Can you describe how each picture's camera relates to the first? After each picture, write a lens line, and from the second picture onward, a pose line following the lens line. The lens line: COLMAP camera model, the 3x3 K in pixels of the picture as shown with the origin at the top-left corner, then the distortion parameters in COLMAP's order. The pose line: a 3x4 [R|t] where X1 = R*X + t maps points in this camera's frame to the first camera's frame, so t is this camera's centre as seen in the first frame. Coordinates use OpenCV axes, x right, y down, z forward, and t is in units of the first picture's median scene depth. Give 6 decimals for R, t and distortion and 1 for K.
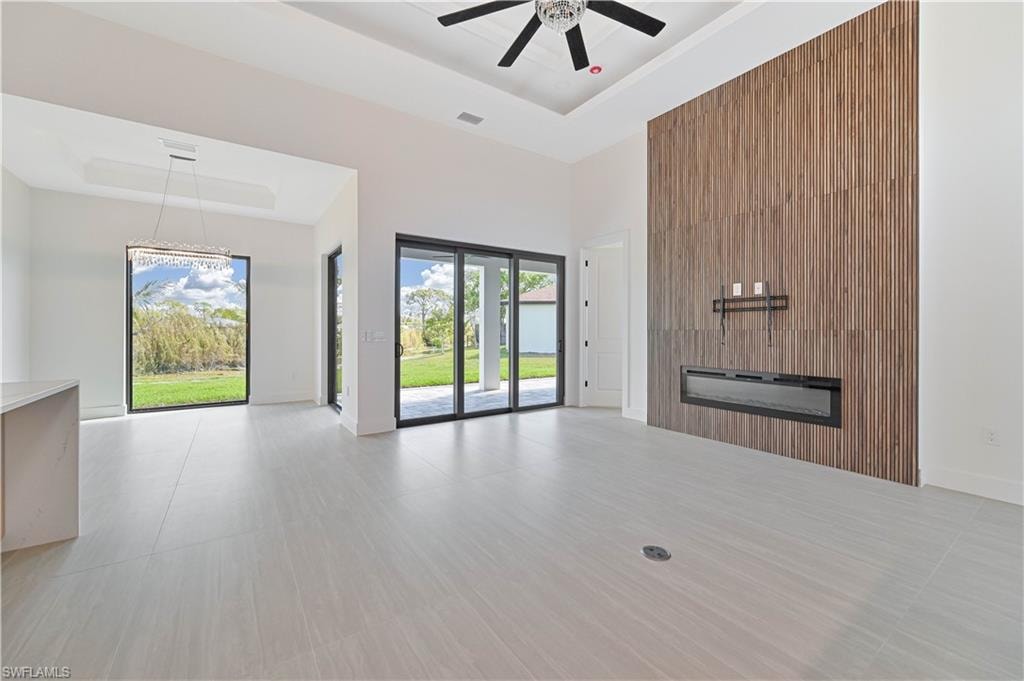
lens RADIAL K [[406.7, 0, 513.6], [0, 406.7, 327.9], [0, 0, 1]] dist [0.000318, -0.000110]
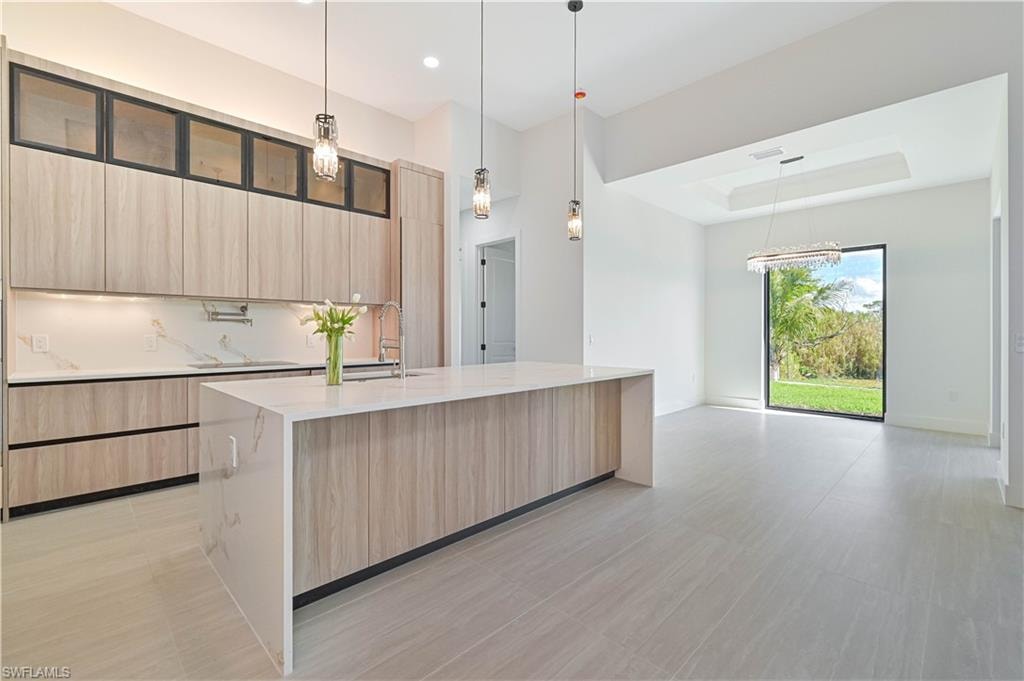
lens RADIAL K [[443.1, 0, 515.8], [0, 443.1, 334.8], [0, 0, 1]] dist [-0.001318, -0.000199]
pose [[0.182443, 0.004797, -0.983205, 0.156364], [0.004295, 0.999975, 0.005676, 0.000743], [0.983207, -0.005258, 0.182417, 0.165621]]
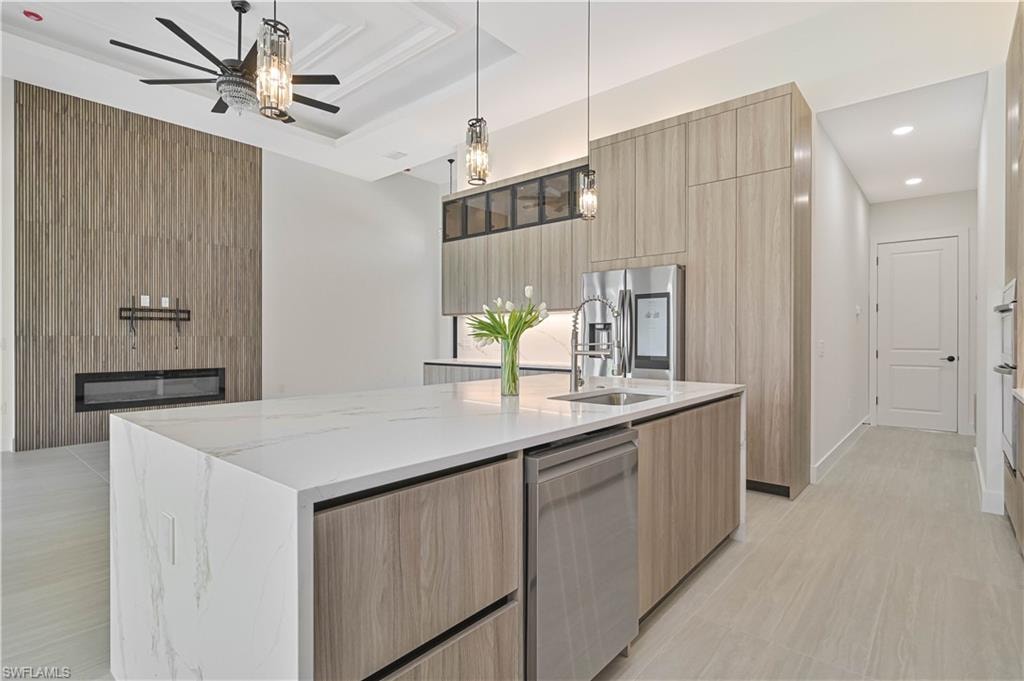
lens RADIAL K [[507.2, 0, 512.0], [0, 507.2, 340.5], [0, 0, 1]] dist [-0.001181, 0.000116]
pose [[-0.245806, -0.006463, 0.969298, -1.096751], [-0.006389, 0.999967, 0.005048, 0.004012], [-0.969298, -0.004952, -0.245839, 0.342535]]
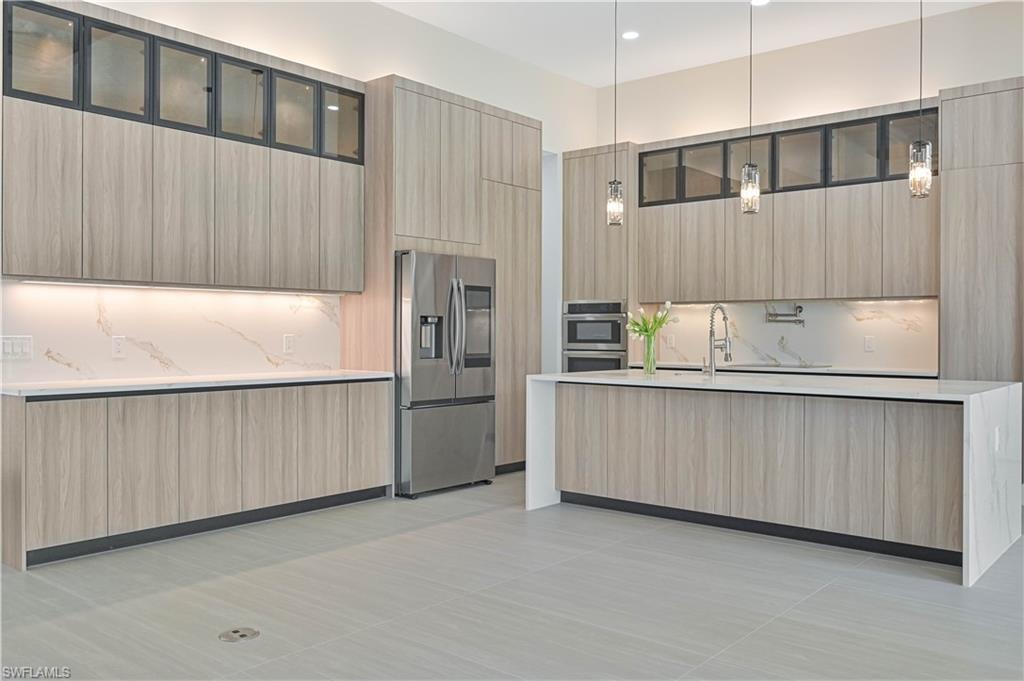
lens RADIAL K [[846.7, 0, 512.0], [0, 846.7, 340.5], [0, 0, 1]] dist [-0.001713, -0.004107]
pose [[-0.964396, -0.002136, -0.264452, 0.144583], [-0.003557, 0.999982, 0.004893, 0.006161], [0.264437, 0.005660, -0.964386, 1.331060]]
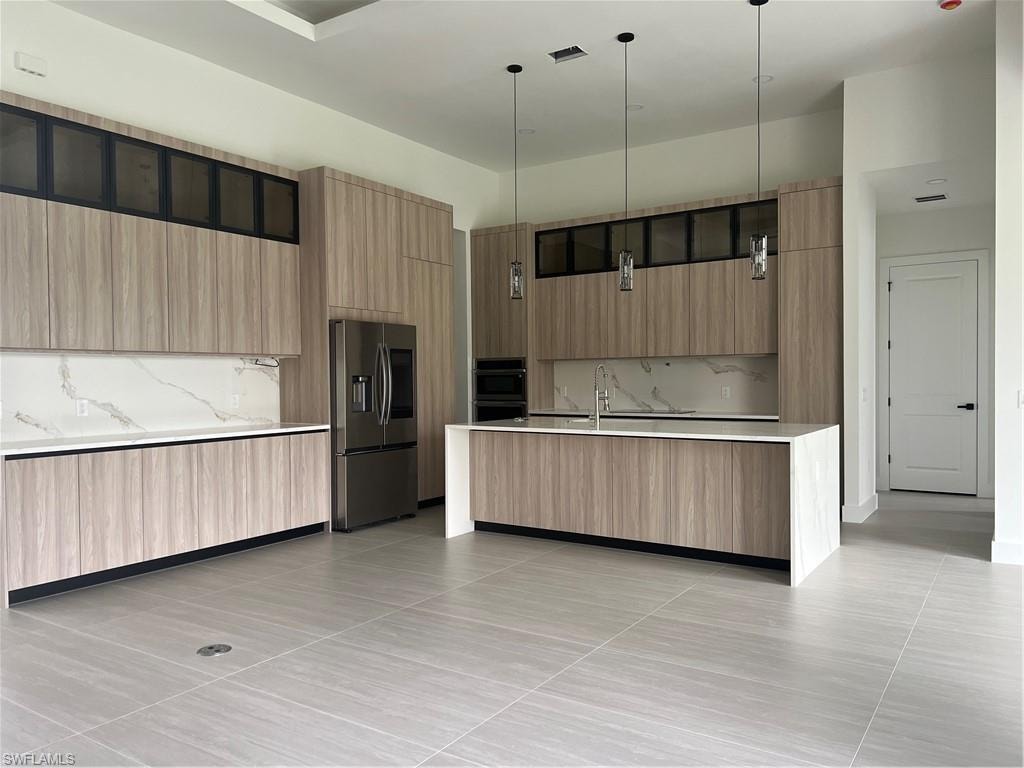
lens RADIAL K [[765.8, 0, 505.2], [0, 765.8, 390.4], [0, 0, 1]] dist [0.092943, -0.123297]
pose [[-0.930325, 0.013178, -0.366498, 0.191671], [0.009259, 0.999880, 0.012451, -0.014709], [0.366618, 0.008190, -0.930335, 1.433769]]
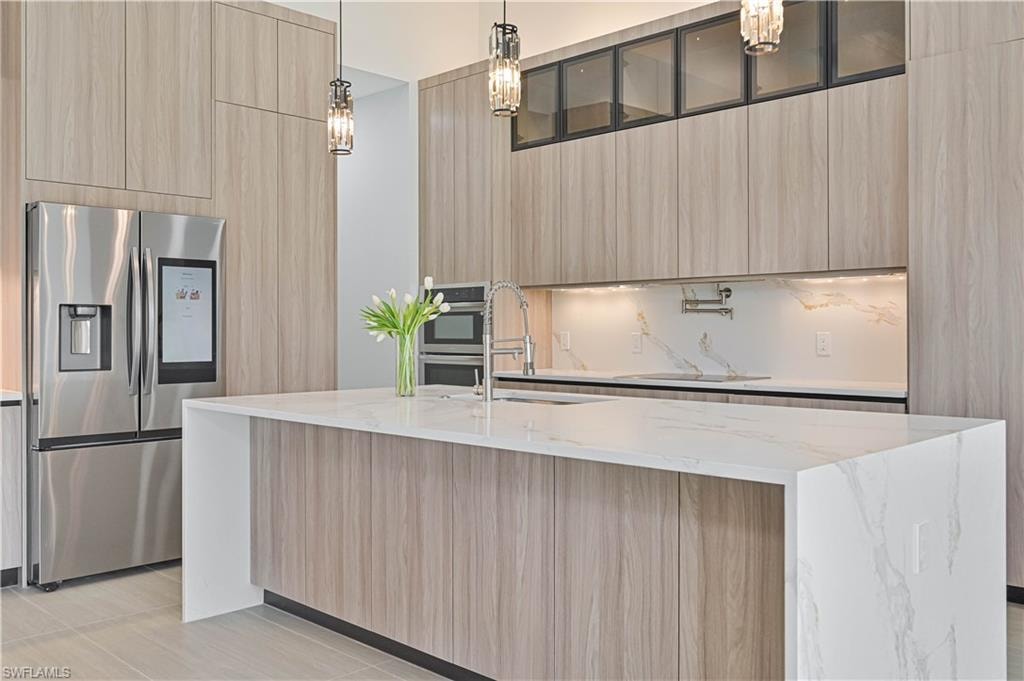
lens RADIAL K [[889.5, 0, 513.8], [0, 889.5, 328.4], [0, 0, 1]] dist [0.002307, 0.002035]
pose [[-0.982386, 0.000292, -0.186862, -0.385034], [0.001419, 0.999982, -0.005896, 0.004368], [0.186857, -0.006058, -0.982368, 0.948093]]
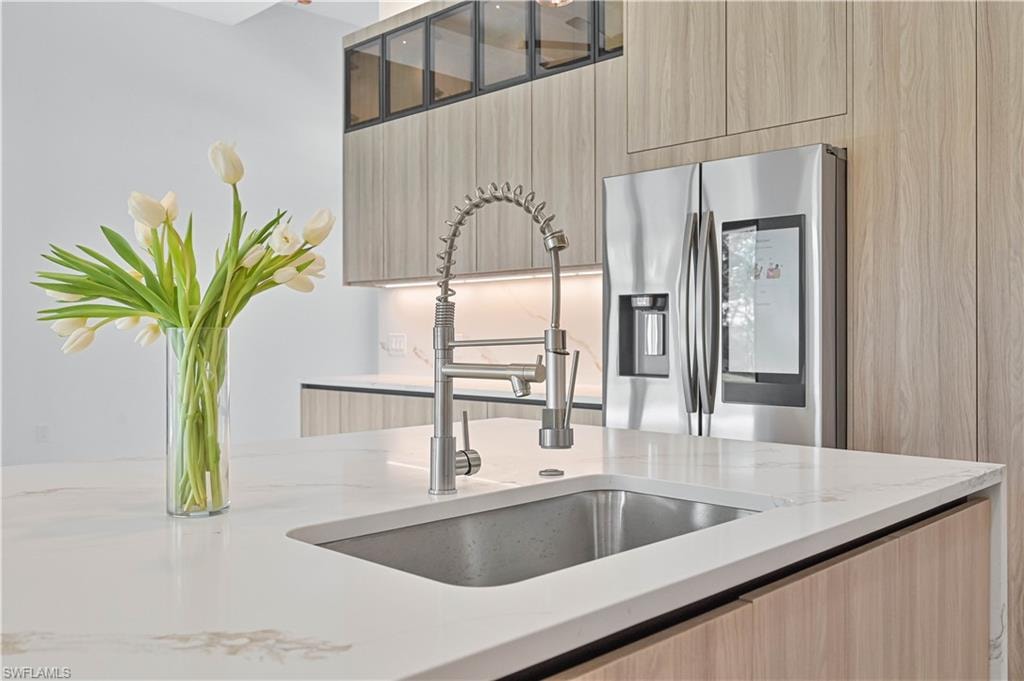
lens RADIAL K [[889.5, 0, 513.8], [0, 889.5, 328.4], [0, 0, 1]] dist [0.002307, 0.002035]
pose [[-0.177763, 0.005692, 0.984057, -0.860281], [-0.004378, 0.999969, -0.006575, 0.007694], [-0.984064, -0.005477, -0.177733, 0.152653]]
